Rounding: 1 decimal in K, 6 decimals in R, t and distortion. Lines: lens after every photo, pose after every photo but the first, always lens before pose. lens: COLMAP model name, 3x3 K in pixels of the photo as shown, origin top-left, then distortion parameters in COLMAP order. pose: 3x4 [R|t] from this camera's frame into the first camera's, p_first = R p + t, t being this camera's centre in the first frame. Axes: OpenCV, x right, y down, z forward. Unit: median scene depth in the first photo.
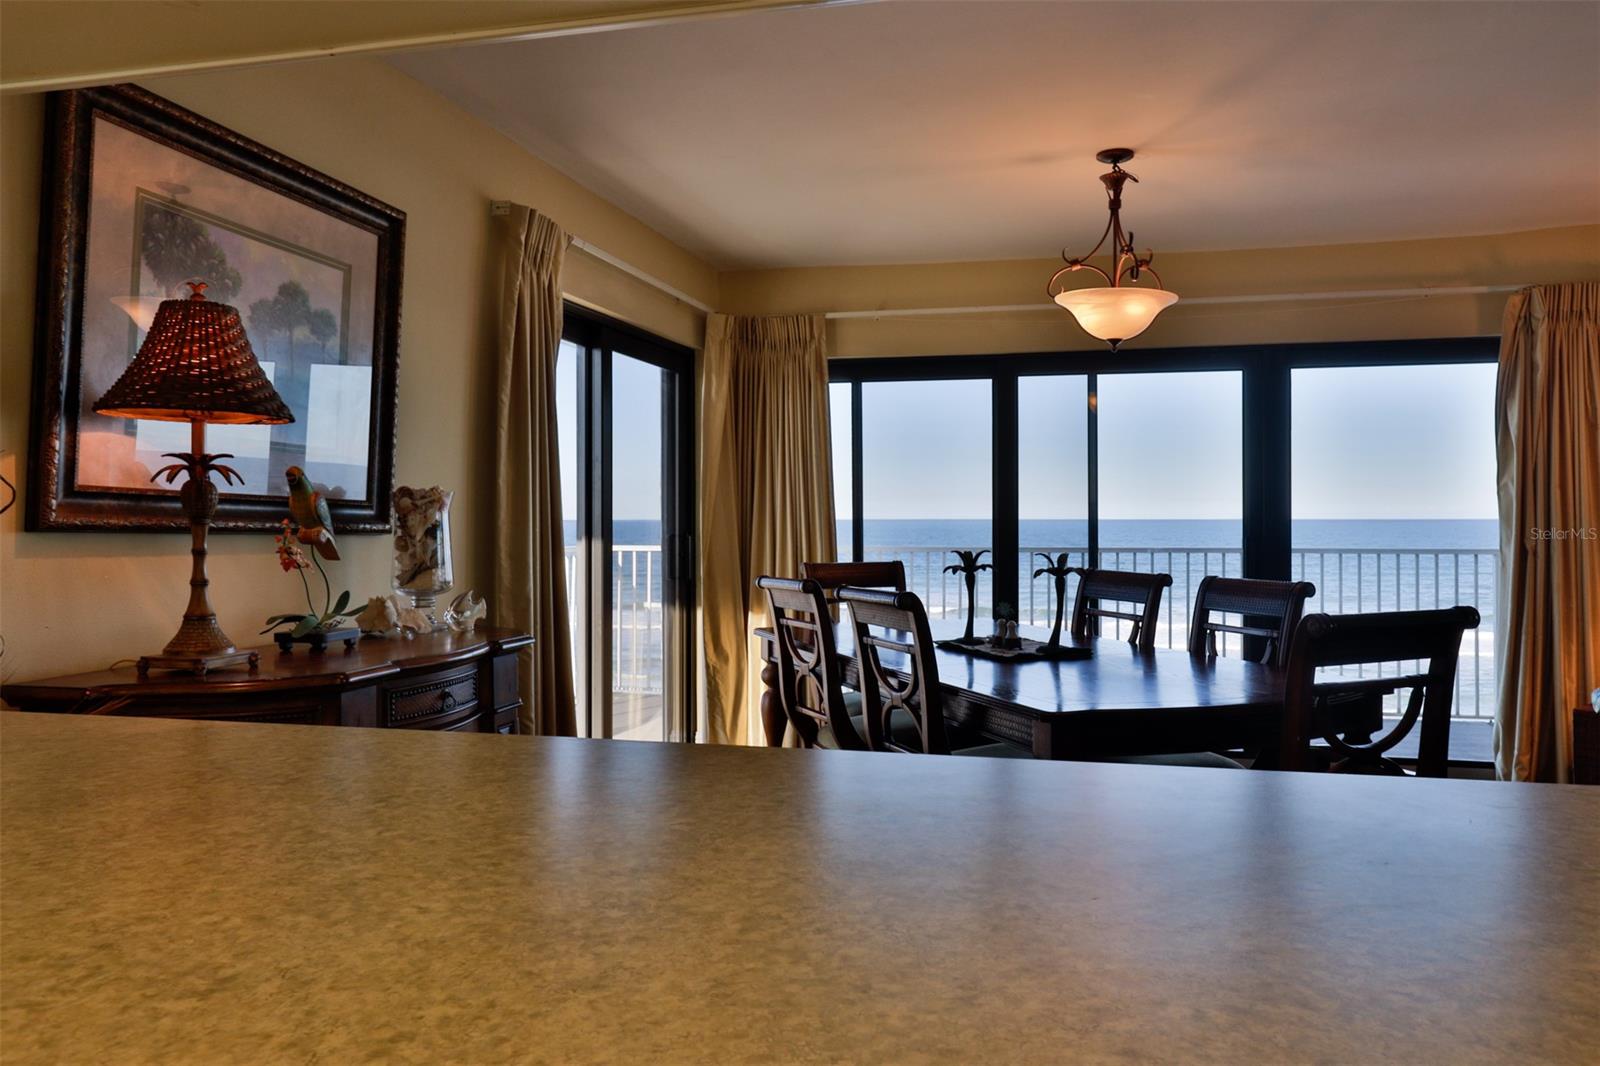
lens RADIAL K [[1111.1, 0, 849.9], [0, 1111.1, 517.7], [0, 0, 1]] dist [-0.002298, 0.001506]
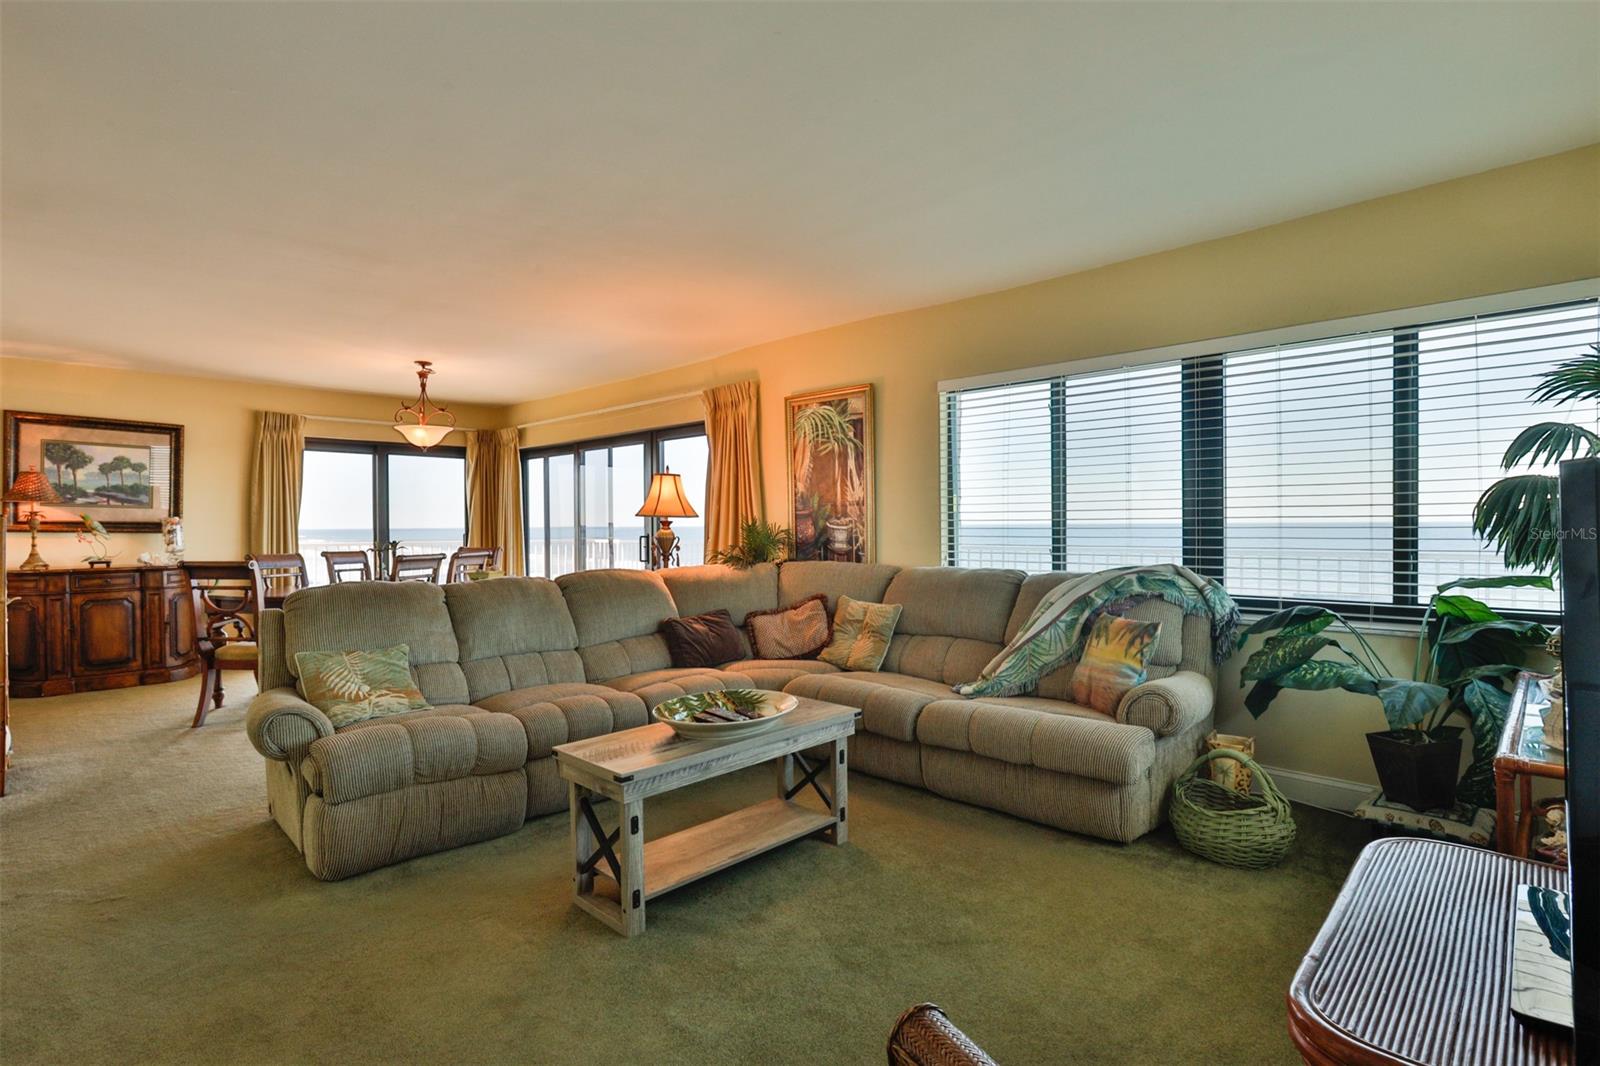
lens RADIAL K [[790.6, 0, 795.7], [0, 790.6, 532.5], [0, 0, 1]] dist [0.003289, 0.000586]
pose [[0.848243, 0.002700, -0.529600, 1.828596], [0.004392, 0.999917, 0.012132, -0.004245], [0.529589, -0.012617, 0.848161, 0.051477]]
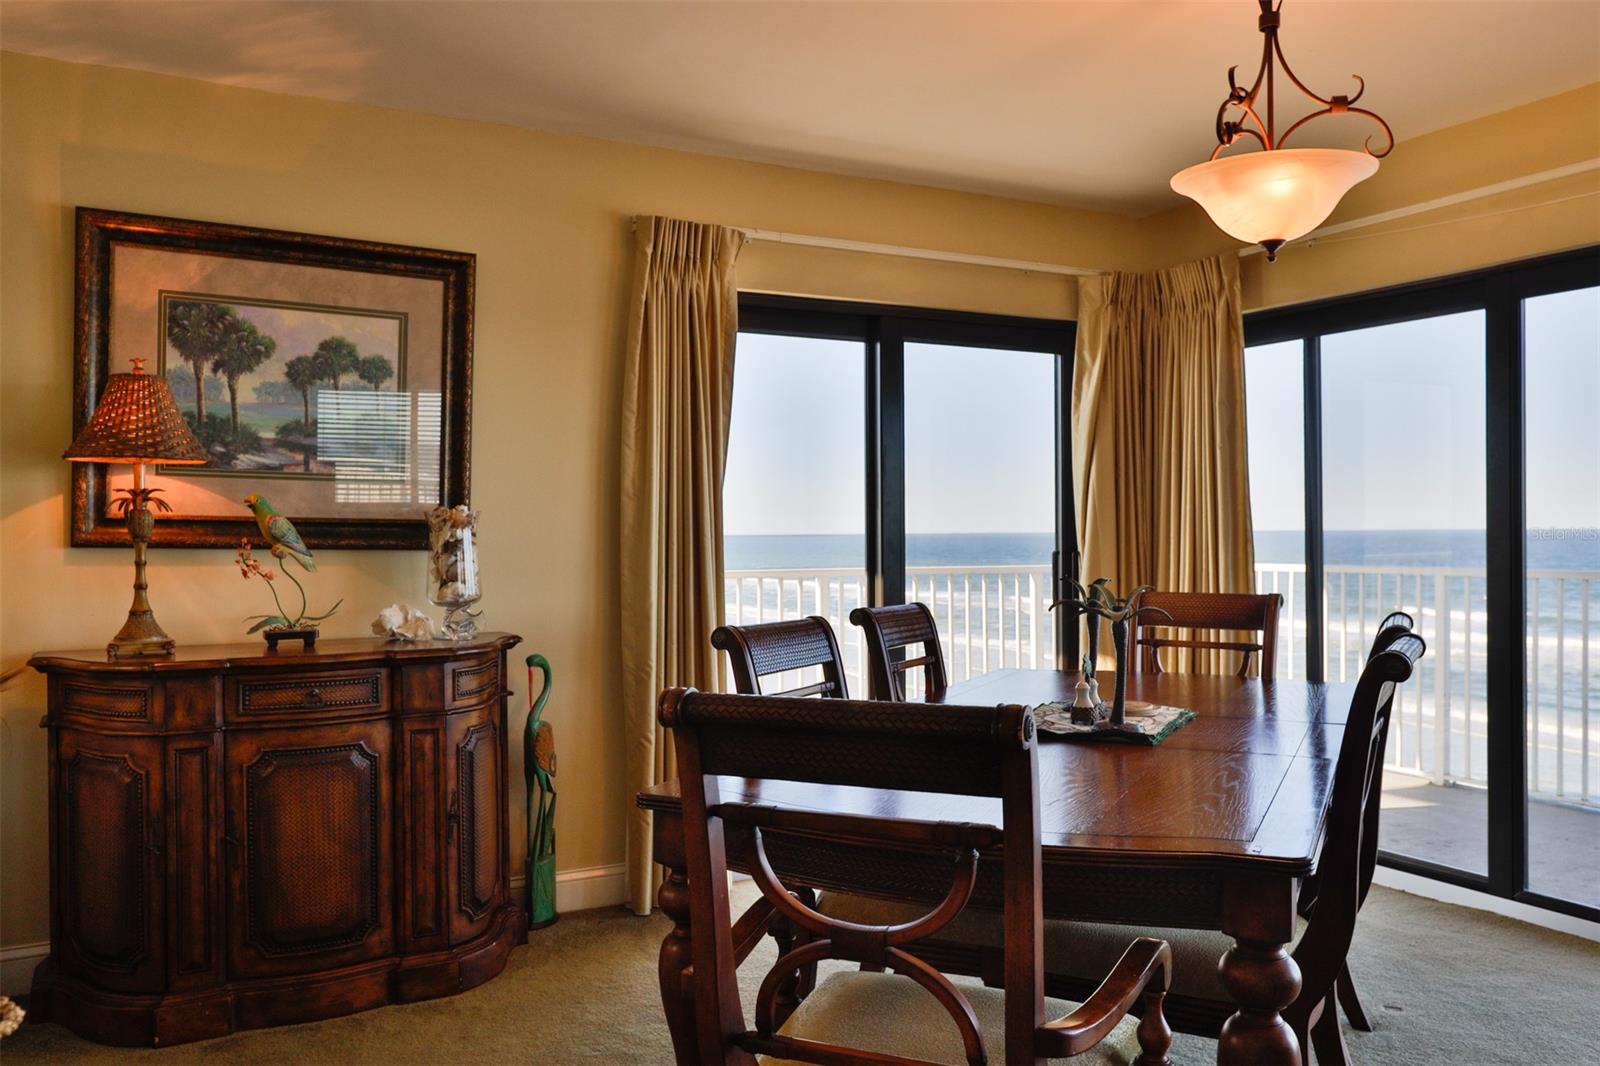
lens RADIAL K [[1259.8, 0, 795.7], [0, 1259.8, 530.9], [0, 0, 1]] dist [-0.009537, 0.008016]
pose [[0.657039, -0.004697, -0.753842, 0.630626], [0.006528, 0.999979, -0.000540, -0.001125], [0.753828, -0.004566, 0.657056, 0.365992]]
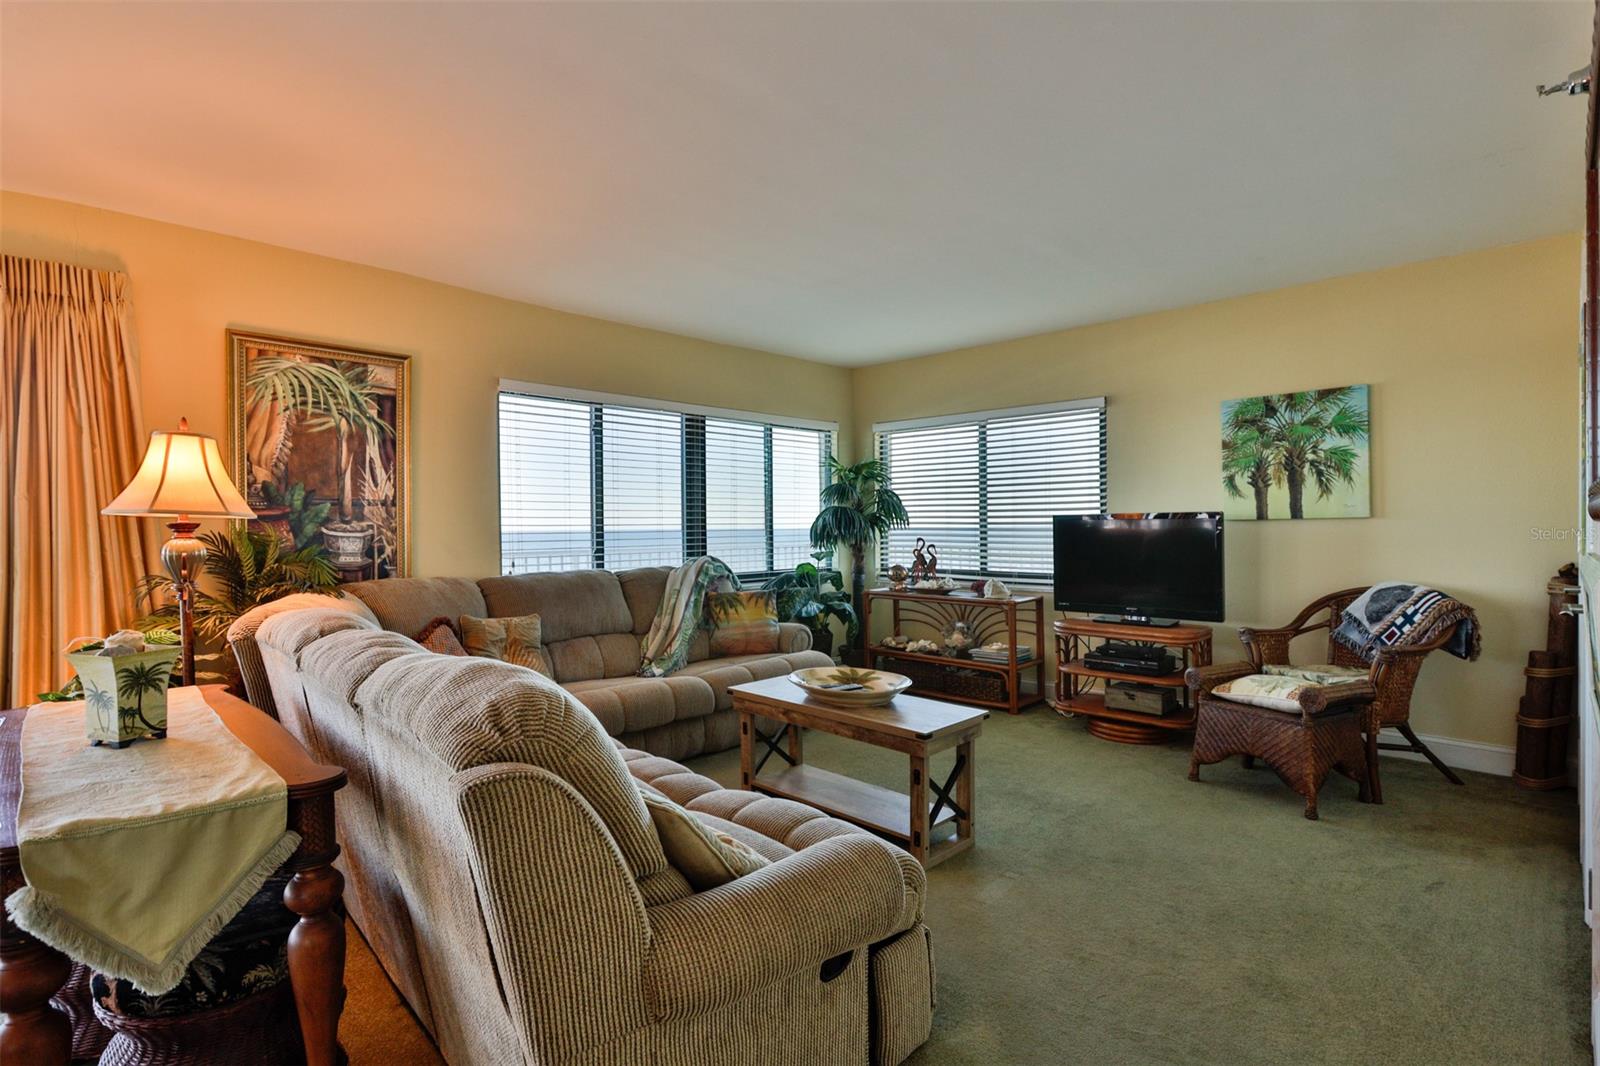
lens RADIAL K [[766.6, 0, 792.4], [0, 766.6, 536.9], [0, 0, 1]] dist [-0.001215, 0.002069]
pose [[0.535151, -0.013419, 0.844650, 0.602826], [0.007951, 0.999910, 0.010848, 0.000933], [-0.844719, 0.000911, 0.535210, 0.255921]]
